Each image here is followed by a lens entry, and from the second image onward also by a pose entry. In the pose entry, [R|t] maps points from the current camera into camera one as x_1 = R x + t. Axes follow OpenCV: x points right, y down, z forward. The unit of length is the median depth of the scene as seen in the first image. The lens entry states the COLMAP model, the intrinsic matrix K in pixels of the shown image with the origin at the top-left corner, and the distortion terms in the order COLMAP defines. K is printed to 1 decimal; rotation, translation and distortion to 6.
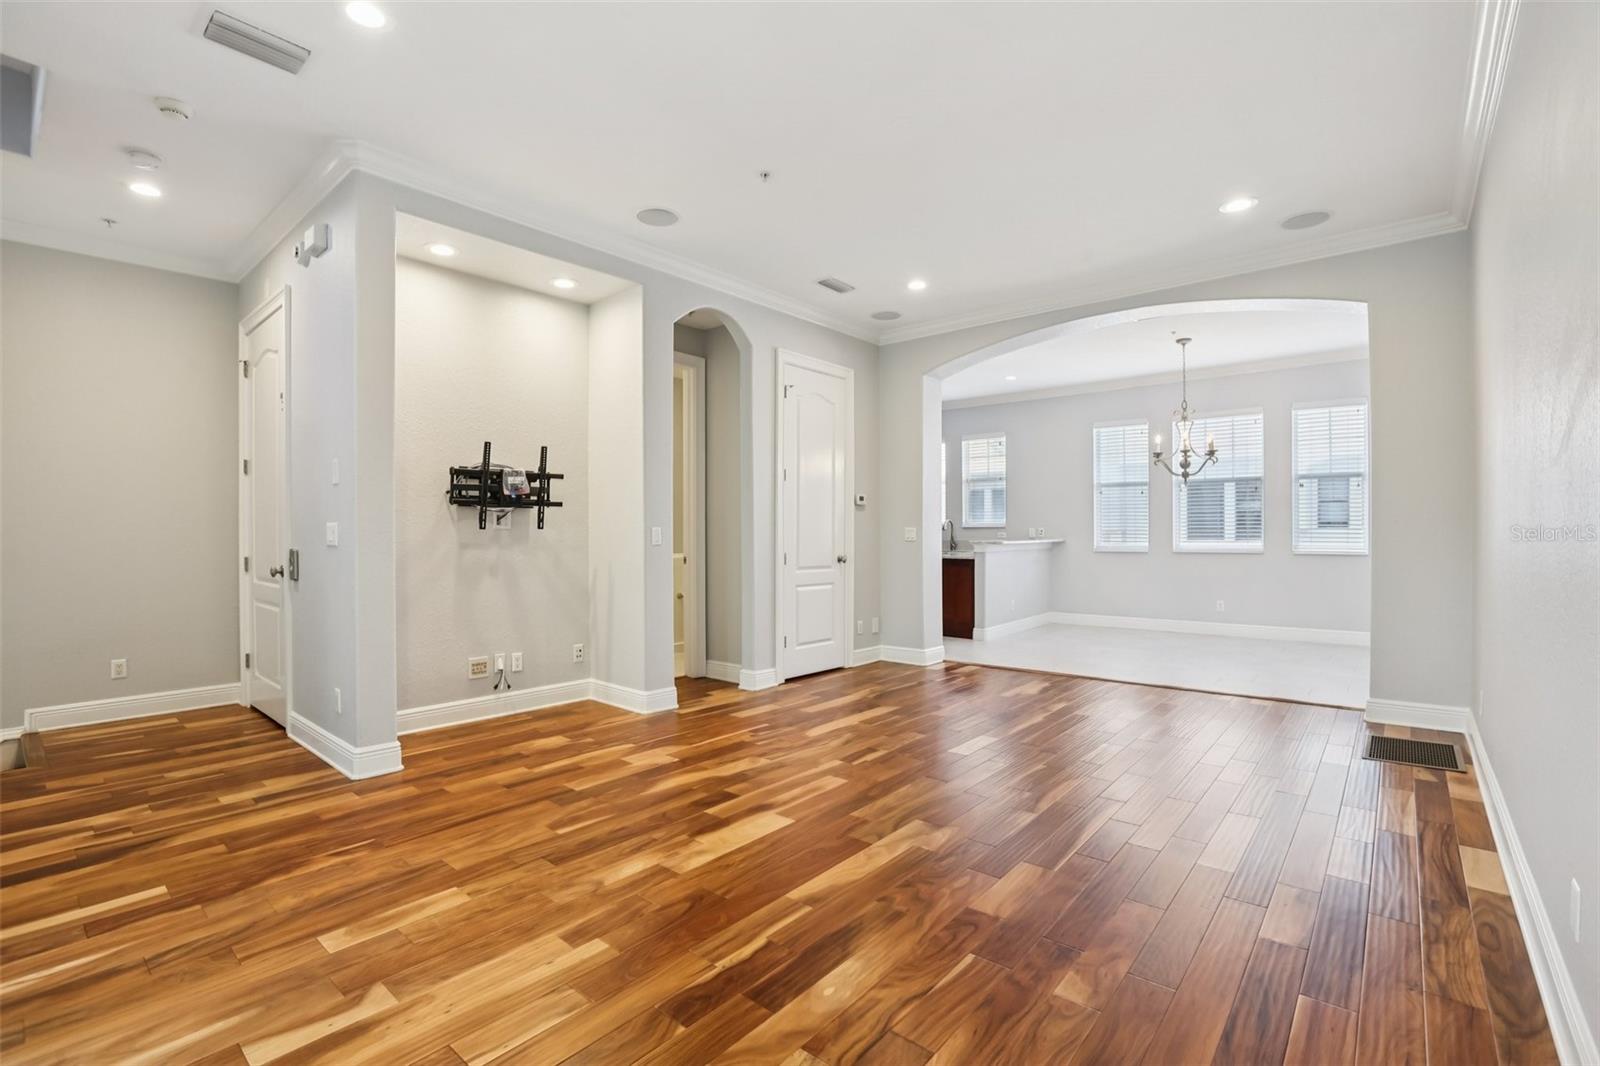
lens RADIAL K [[728.0, 0, 798.8], [0, 728.0, 530.5], [0, 0, 1]] dist [-0.049296, 0.017590]
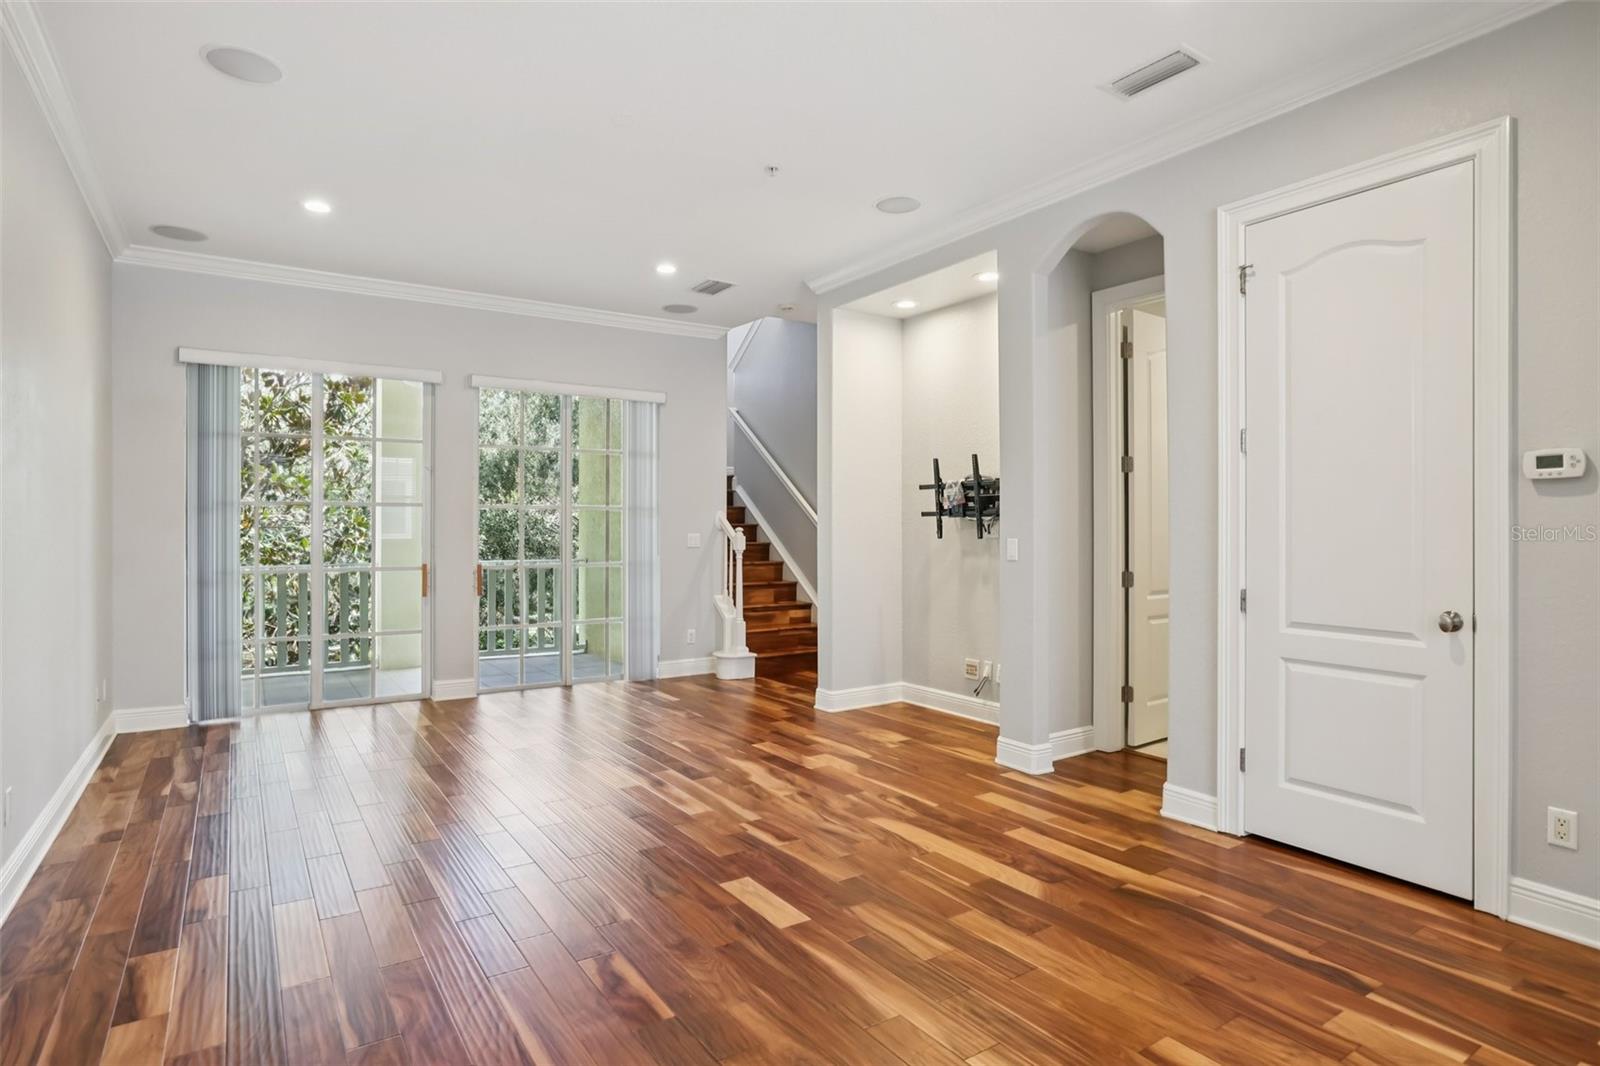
lens RADIAL K [[848.2, 0, 793.3], [0, 848.2, 523.7], [0, 0, 1]] dist [-0.043400, 0.023934]
pose [[-0.274119, -0.000858, -0.961695, 0.814463], [0.006498, 0.999975, -0.002745, -0.020982], [0.961674, -0.007002, -0.274107, 1.075312]]
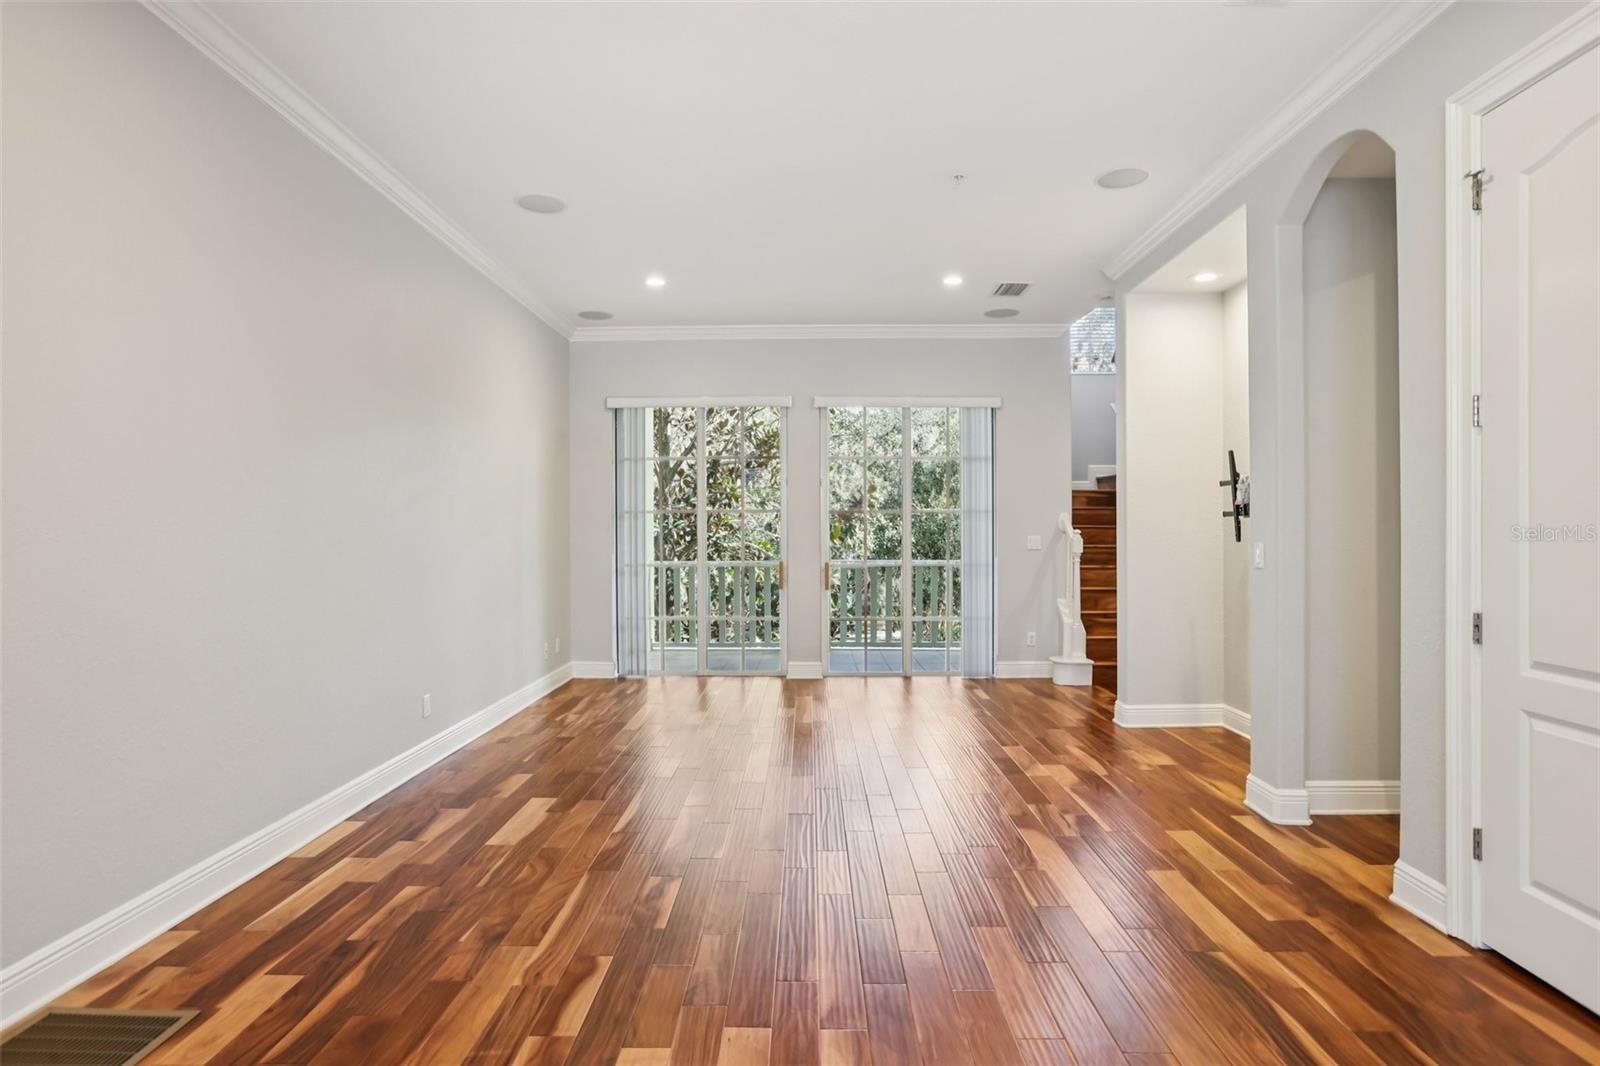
lens RADIAL K [[848.2, 0, 800.8], [0, 848.2, 532.8], [0, 0, 1]] dist [-0.043400, 0.023934]
pose [[-0.768378, 0.007469, -0.639952, 0.674371], [0.008896, 0.999960, 0.000988, -0.018982], [0.639934, -0.004934, -0.768414, 1.395732]]
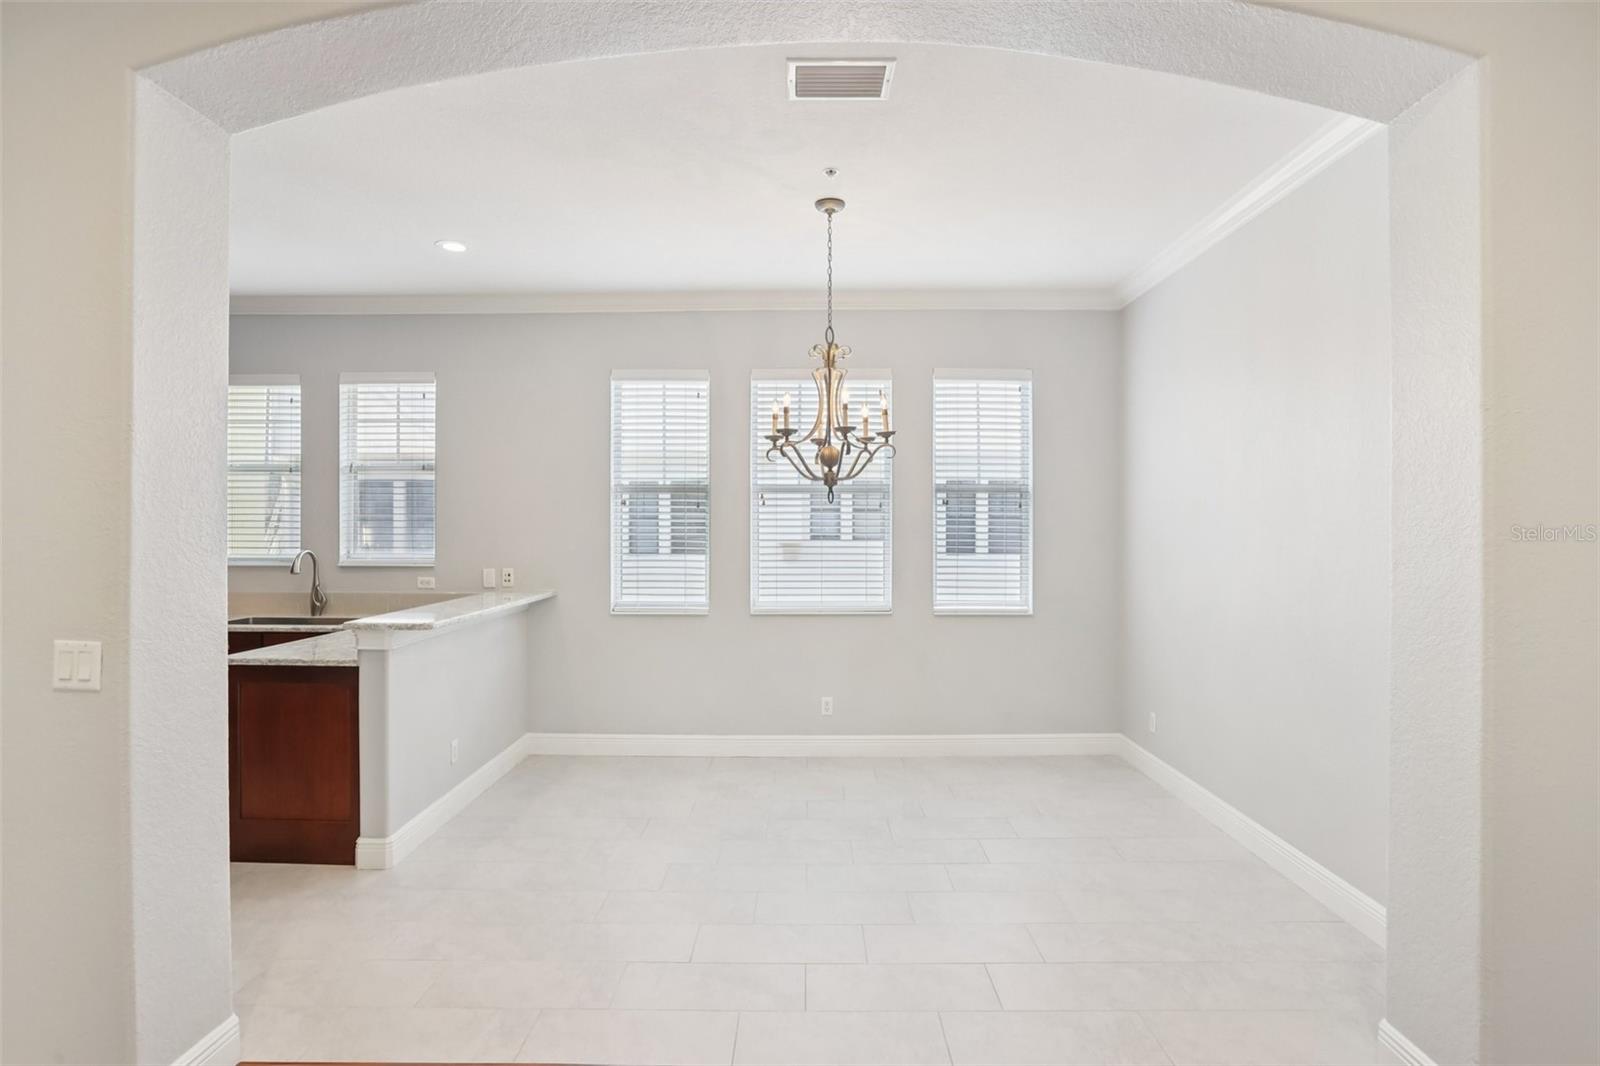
lens RADIAL K [[848.2, 0, 808.5], [0, 848.2, 532.2], [0, 0, 1]] dist [-0.043400, 0.023934]
pose [[0.760549, 0.001384, 0.649279, 0.229586], [-0.004499, 0.999985, 0.003139, -0.065268], [-0.649265, -0.005308, 0.760544, 0.858603]]
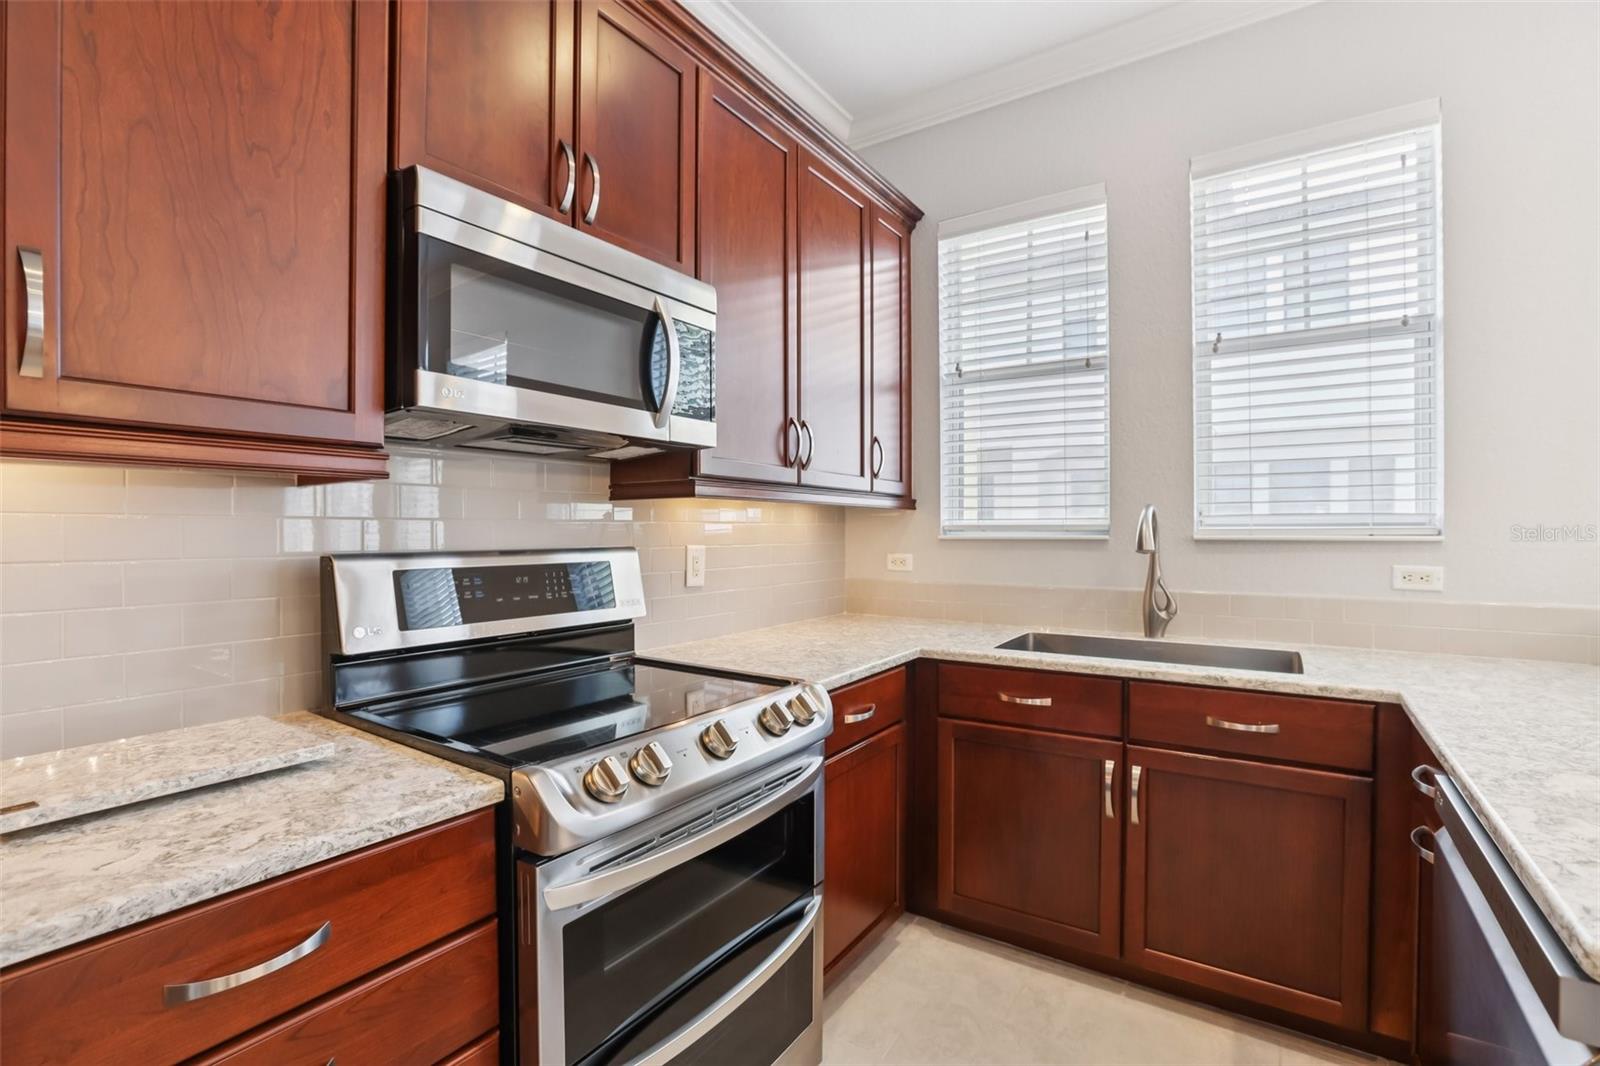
lens RADIAL K [[728.0, 0, 798.9], [0, 728.0, 536.9], [0, 0, 1]] dist [-0.049296, 0.017590]
pose [[0.993072, -0.001238, 0.117498, 0.153995], [0.000151, 0.999957, 0.009256, -0.016349], [-0.117505, -0.009174, 0.993030, 1.737561]]
